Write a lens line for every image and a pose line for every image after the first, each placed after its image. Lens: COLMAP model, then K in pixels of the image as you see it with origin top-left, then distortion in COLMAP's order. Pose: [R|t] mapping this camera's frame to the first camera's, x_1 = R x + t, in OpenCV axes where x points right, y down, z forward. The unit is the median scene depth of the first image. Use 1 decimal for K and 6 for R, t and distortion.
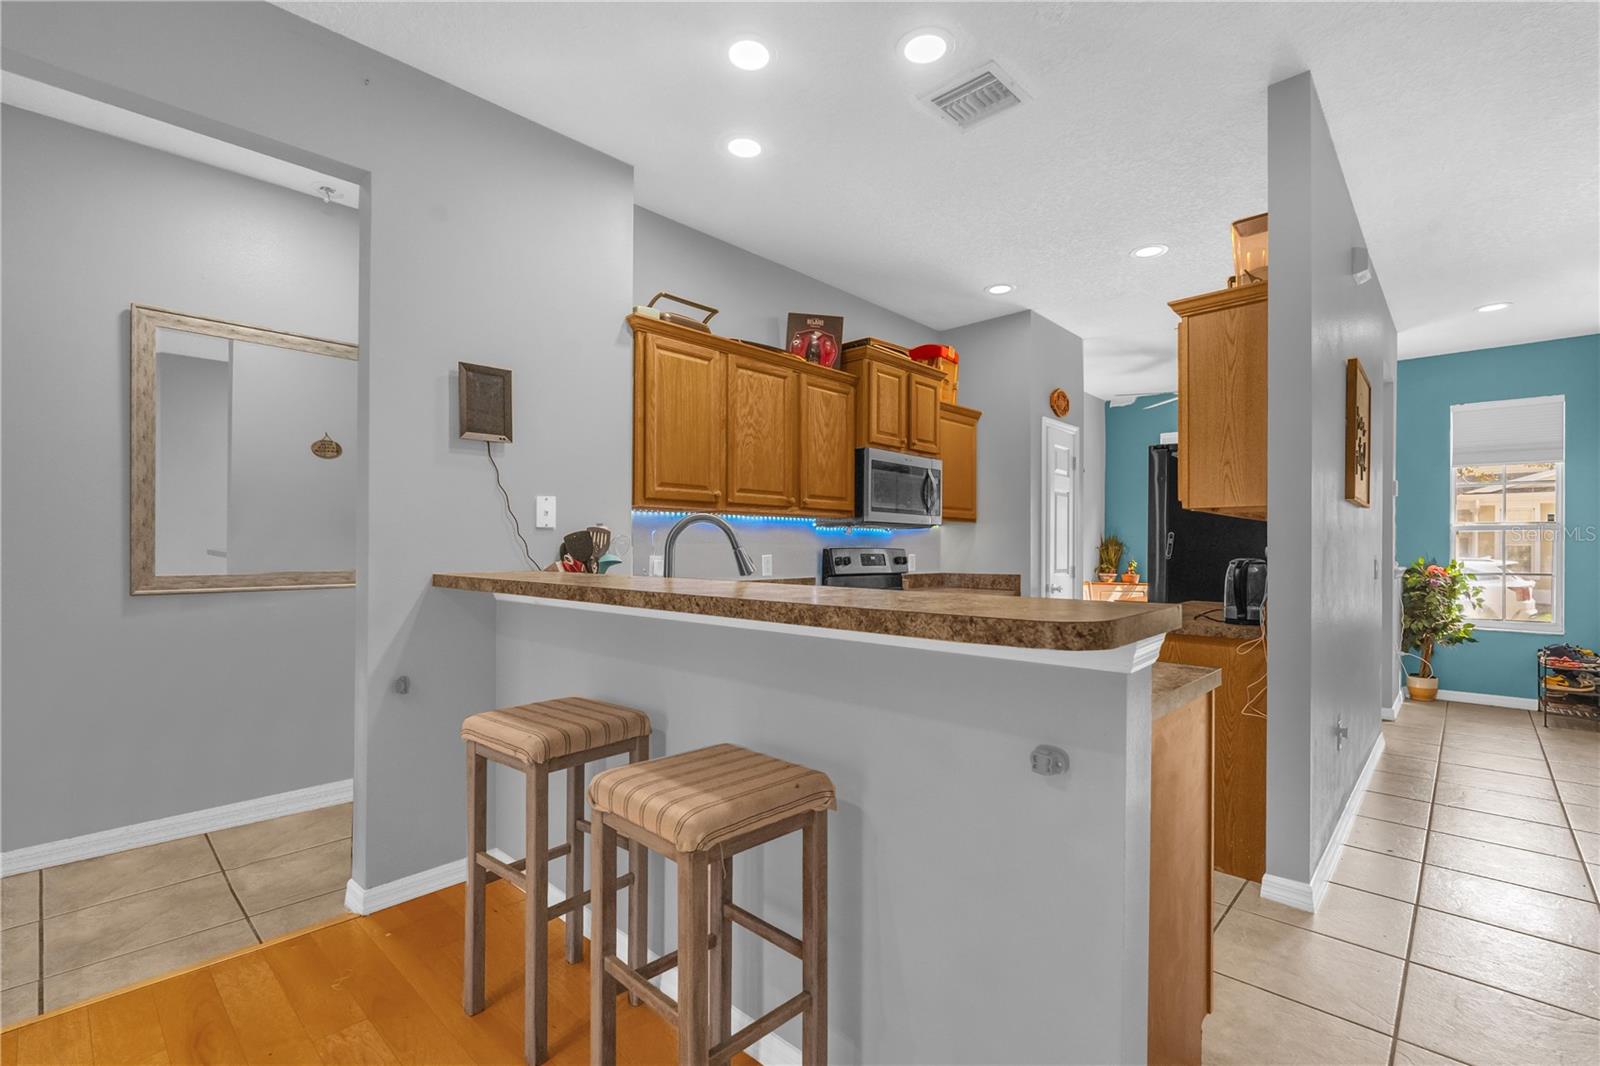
lens RADIAL K [[709.4, 0, 798.8], [0, 709.4, 538.7], [0, 0, 1]] dist [-0.000079, 0.000298]
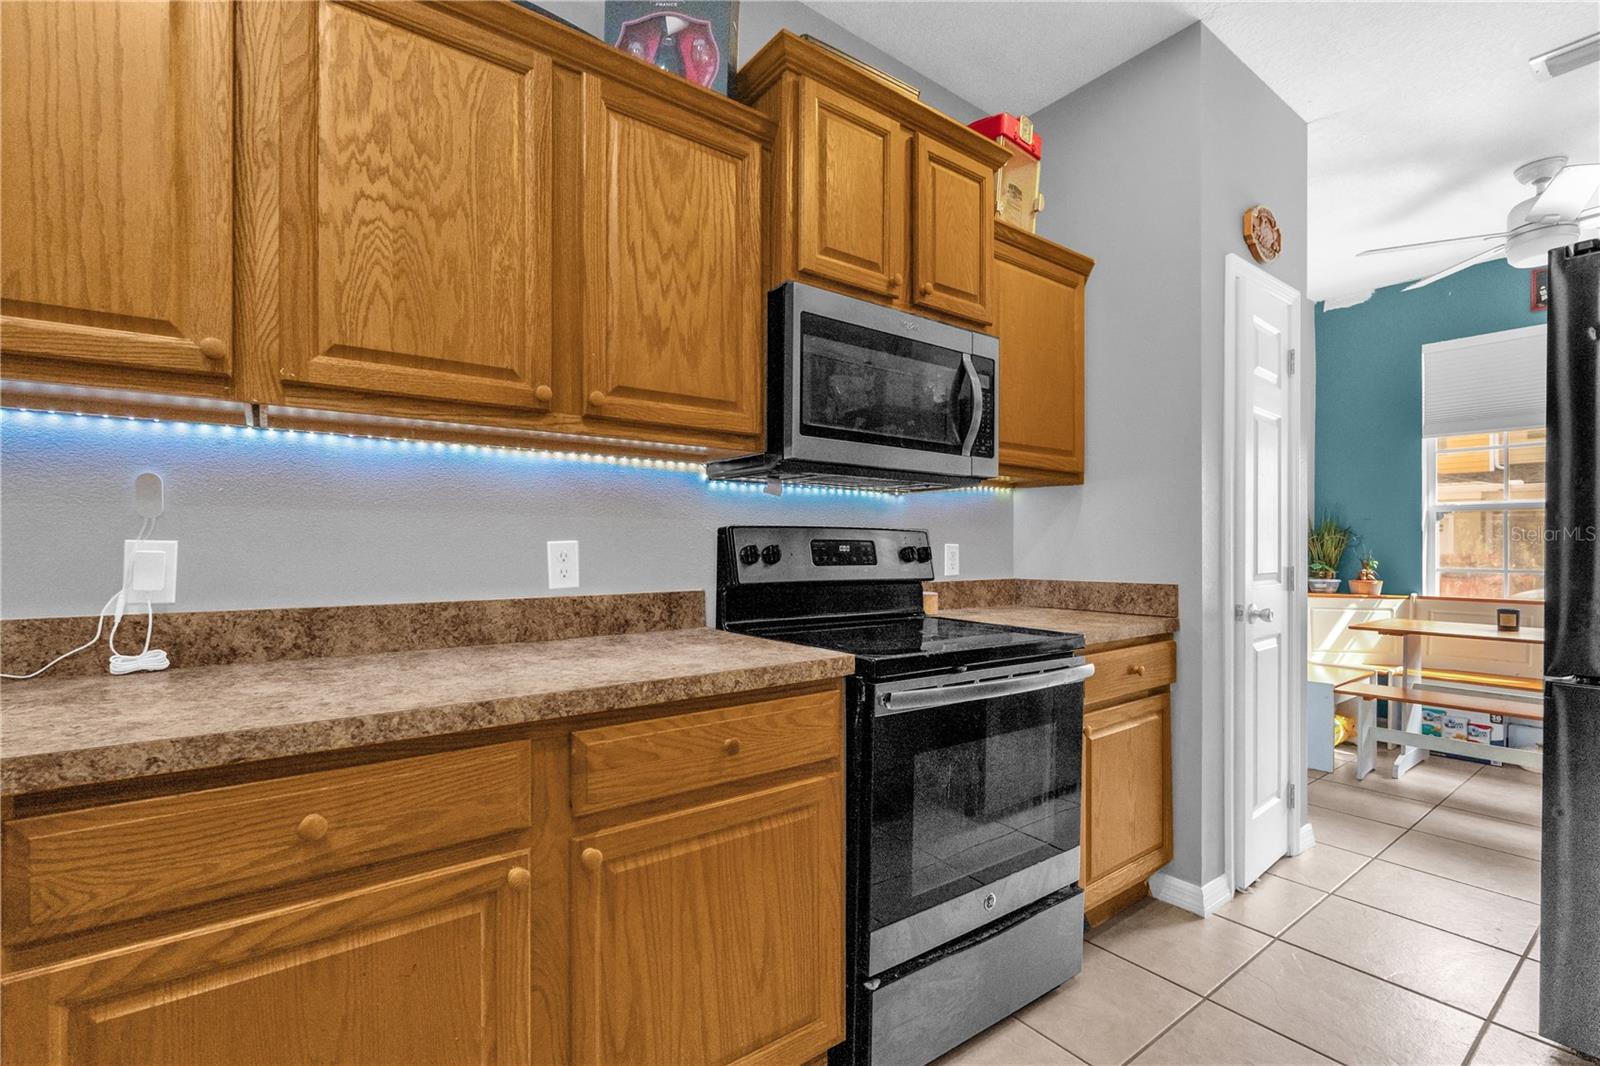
lens RADIAL K [[709.4, 0, 798.8], [0, 709.4, 538.7], [0, 0, 1]] dist [-0.000079, 0.000298]
pose [[0.985179, -0.003921, -0.171486, 0.156901], [0.004176, 0.999991, 0.001125, 0.020016], [0.171480, -0.001825, 0.985186, 0.534328]]
